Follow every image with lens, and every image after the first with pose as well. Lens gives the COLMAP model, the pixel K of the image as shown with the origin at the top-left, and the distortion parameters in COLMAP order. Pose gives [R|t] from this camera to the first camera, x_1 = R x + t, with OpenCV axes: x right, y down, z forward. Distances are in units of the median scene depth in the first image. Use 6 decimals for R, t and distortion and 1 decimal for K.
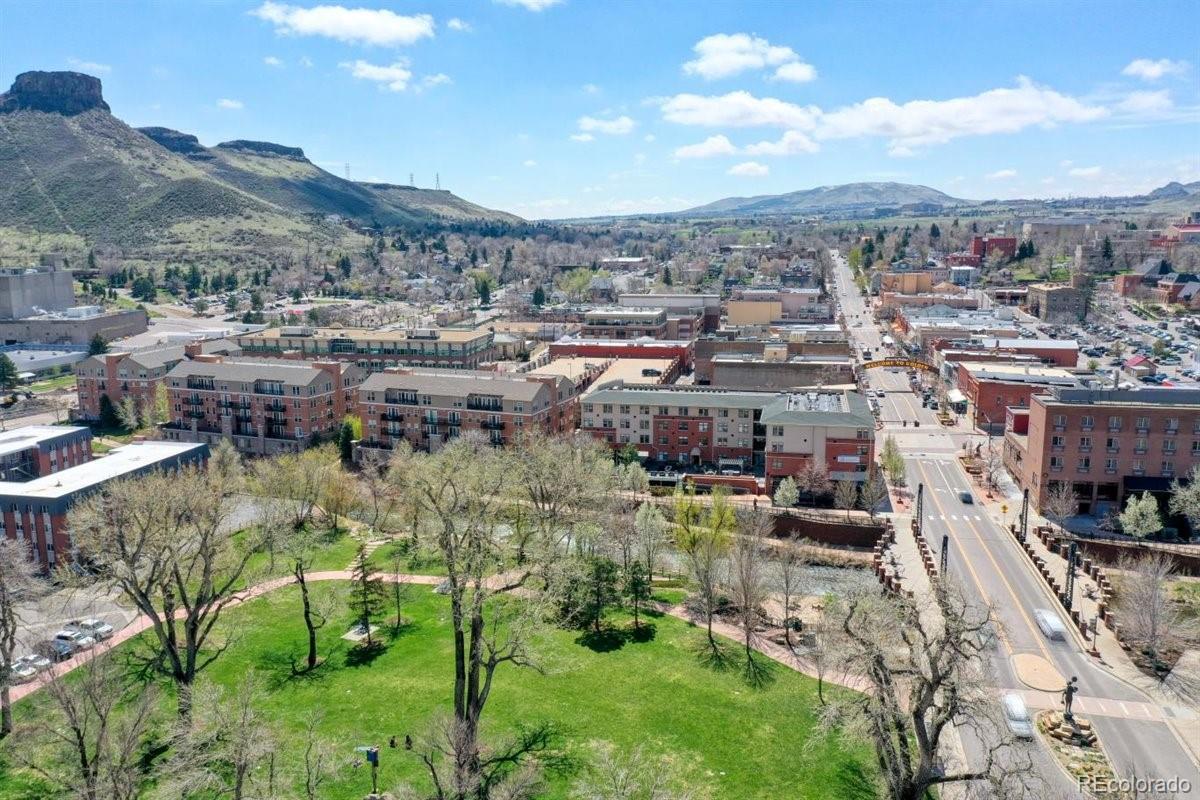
lens RADIAL K [[943.6, 0, 600.0], [0, 943.6, 400.0], [0, 0, 1]] dist [0.013350, -0.001360]
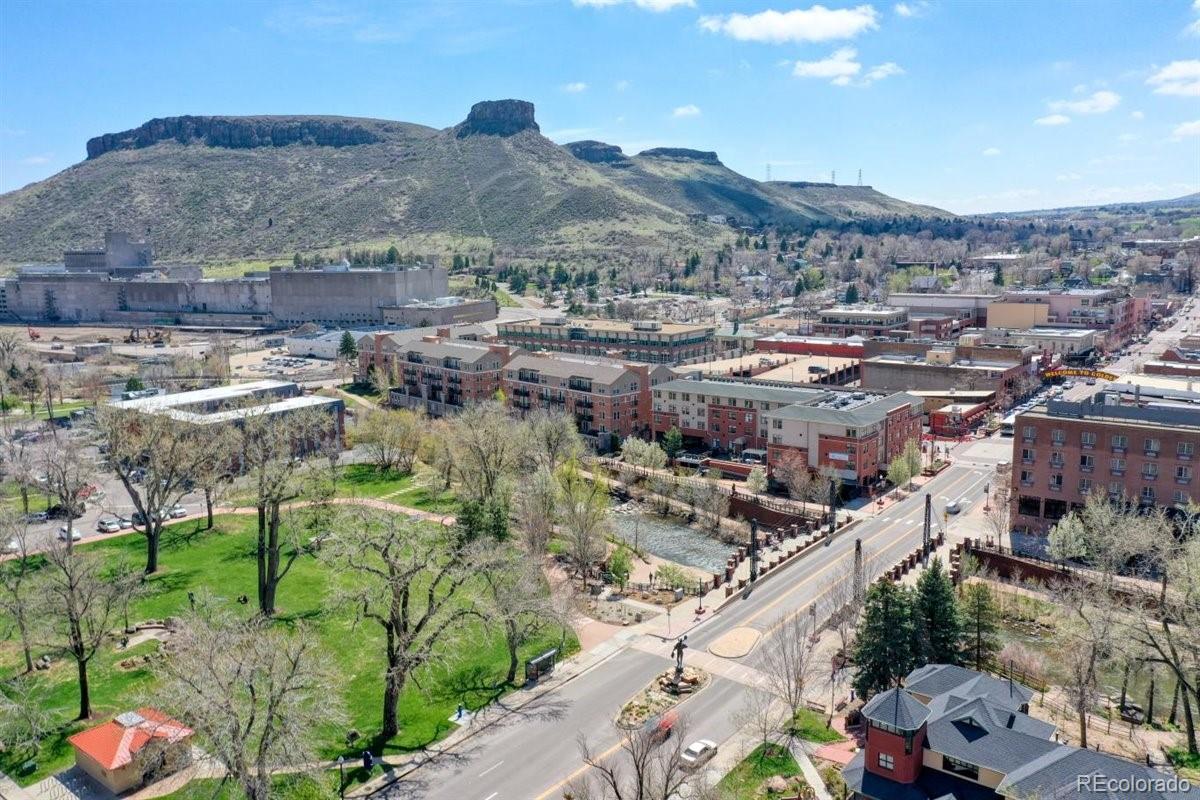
lens RADIAL K [[943.6, 0, 600.0], [0, 943.6, 400.0], [0, 0, 1]] dist [0.013350, -0.001360]
pose [[0.895369, 0.065010, -0.440555, 0.132185], [-0.063505, 0.997816, 0.018176, -0.000108], [0.440774, 0.011703, 0.897542, -0.008294]]
